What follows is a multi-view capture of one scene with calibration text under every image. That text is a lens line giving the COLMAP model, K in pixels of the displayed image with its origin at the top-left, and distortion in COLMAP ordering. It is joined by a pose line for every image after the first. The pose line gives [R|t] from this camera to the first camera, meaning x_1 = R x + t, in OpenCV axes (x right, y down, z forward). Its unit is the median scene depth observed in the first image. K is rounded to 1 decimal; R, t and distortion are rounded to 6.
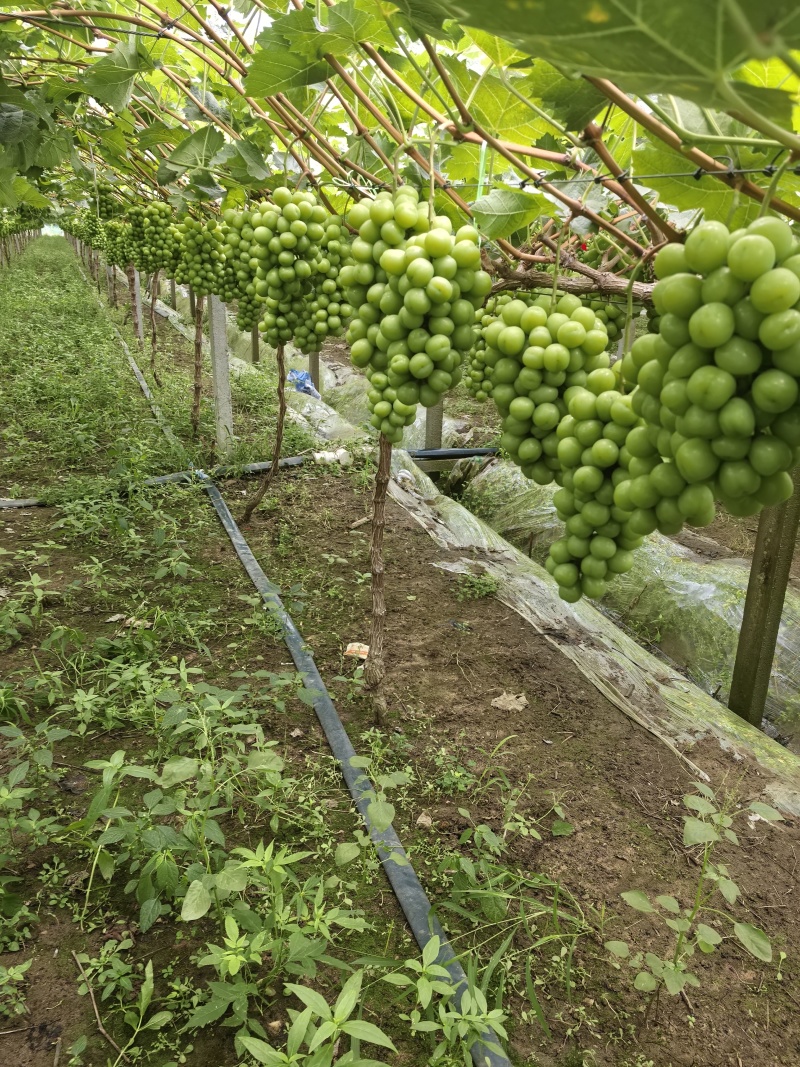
lens RADIAL K [[841.7, 0, 414.5], [0, 841.7, 533.2], [0, 0, 1]] dist [0.078214, -0.103053]
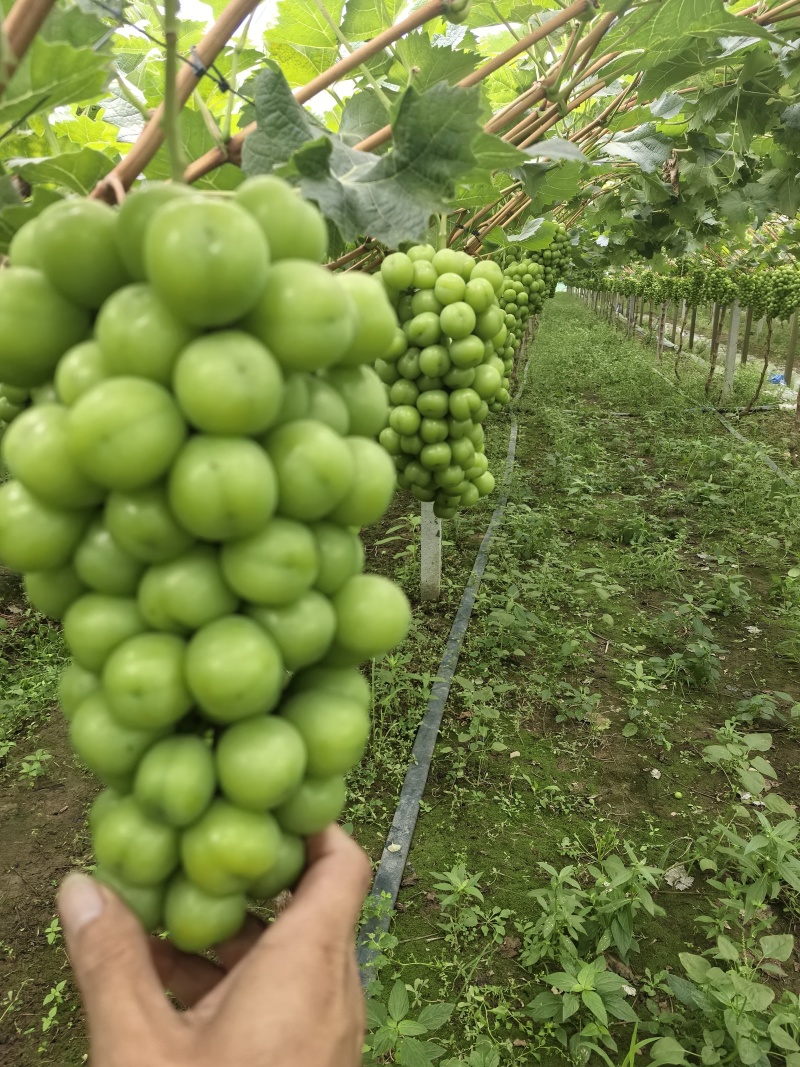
lens RADIAL K [[841.7, 0, 414.5], [0, 841.7, 533.2], [0, 0, 1]] dist [0.078214, -0.103053]
pose [[0.861541, 0.121563, -0.492919, 0.215162], [-0.148904, 0.988715, -0.016425, 0.512723], [0.485360, 0.087548, 0.869920, -1.427788]]
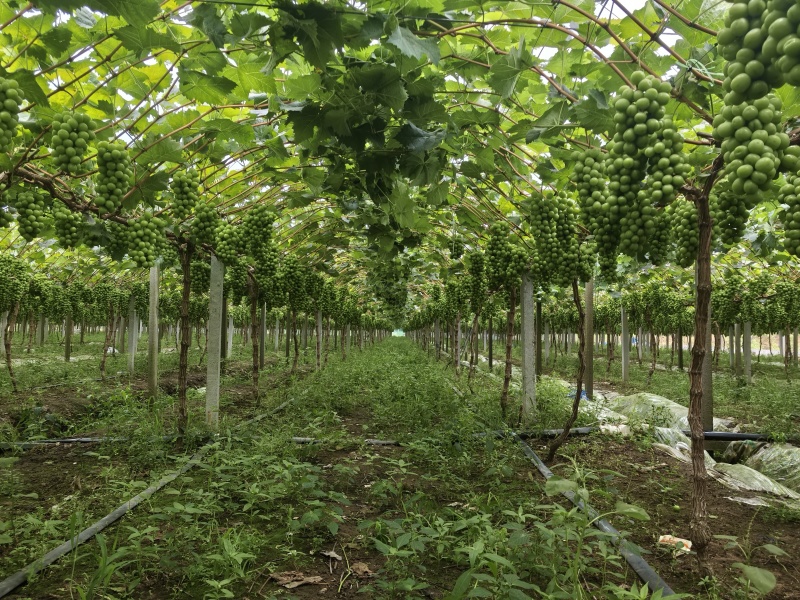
lens RADIAL K [[631.1, 0, 401.1], [0, 631.1, 304.9], [0, 0, 1]] dist [0.078214, -0.103053]
pose [[0.930525, -0.037577, -0.364295, -0.074136], [-0.103026, 0.927691, -0.358853, 0.178767], [0.351438, 0.371454, 0.859368, 0.054659]]
